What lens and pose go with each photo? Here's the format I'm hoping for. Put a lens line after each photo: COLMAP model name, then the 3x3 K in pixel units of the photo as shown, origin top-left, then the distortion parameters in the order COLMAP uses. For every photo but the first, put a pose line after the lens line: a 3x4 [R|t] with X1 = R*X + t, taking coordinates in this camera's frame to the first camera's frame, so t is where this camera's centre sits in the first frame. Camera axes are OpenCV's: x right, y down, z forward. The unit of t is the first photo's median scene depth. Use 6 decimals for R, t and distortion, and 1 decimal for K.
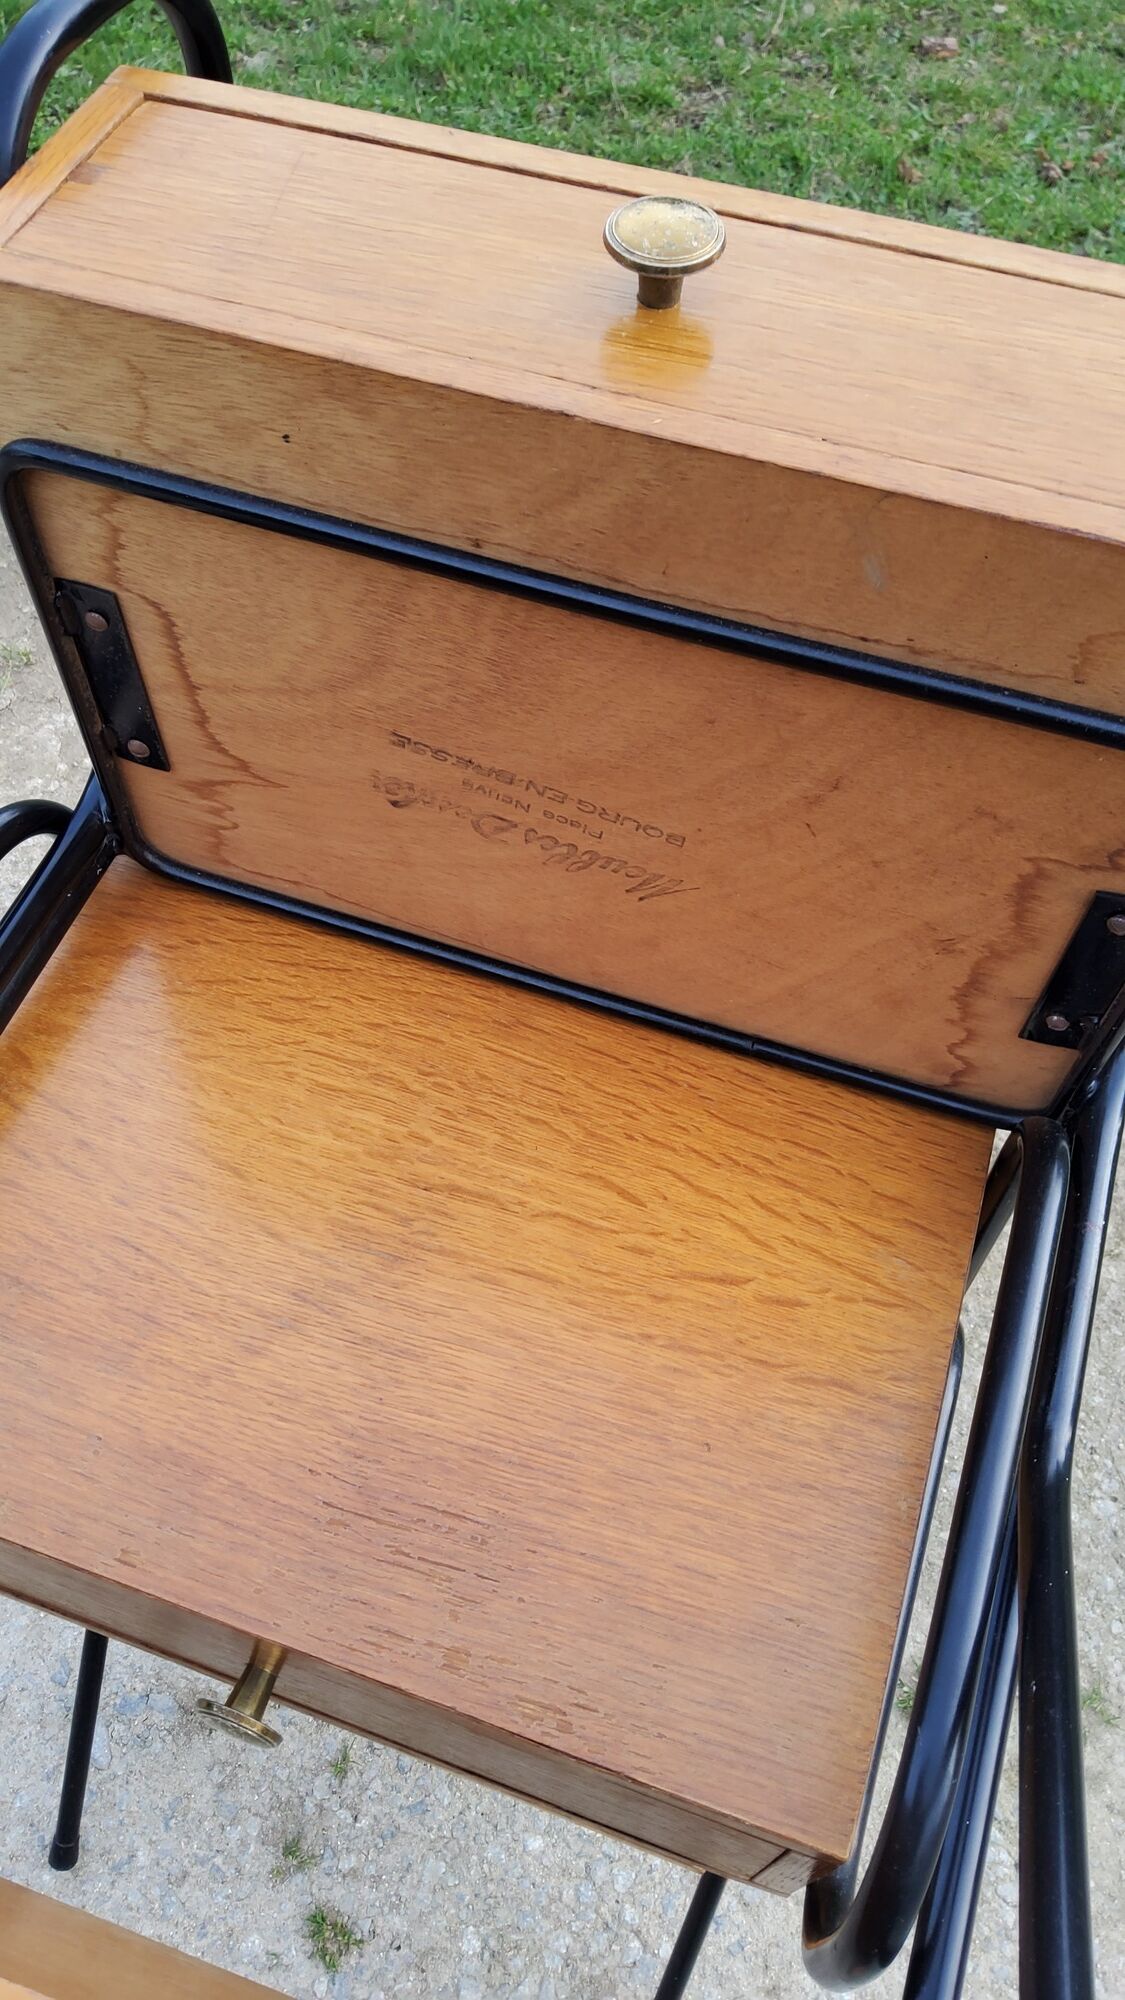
lens RADIAL K [[1504.0, 0, 585.8], [0, 1504.0, 1004.5], [0, 0, 1]] dist [0.059920, -0.111620]
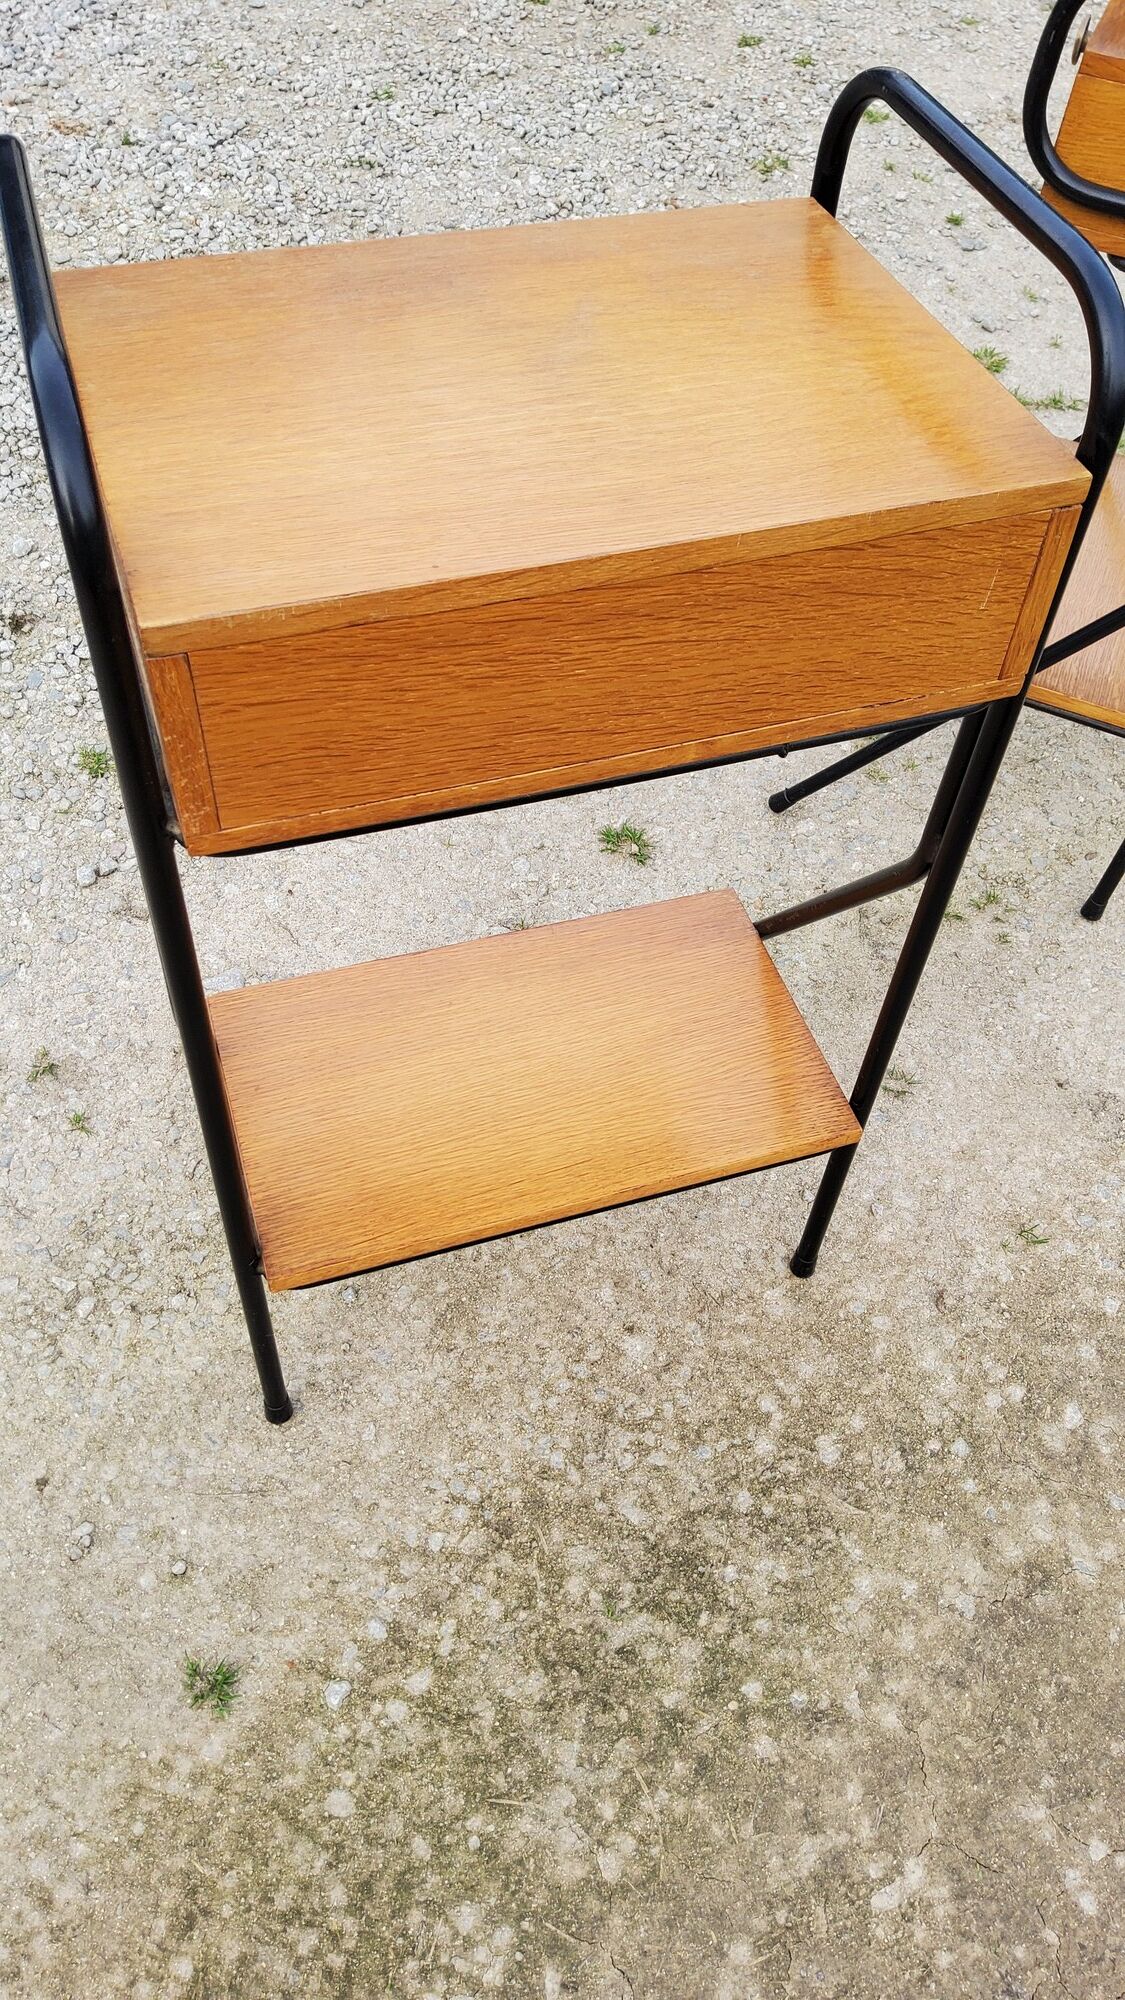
lens RADIAL K [[1504.0, 0, 570.5], [0, 1504.0, 980.9], [0, 0, 1]] dist [0.059920, -0.111620]
pose [[-0.466742, 0.645240, -0.604829, 0.286653], [-0.770947, 0.038260, 0.635749, -0.512639], [0.433351, 0.763021, 0.479588, 0.534201]]
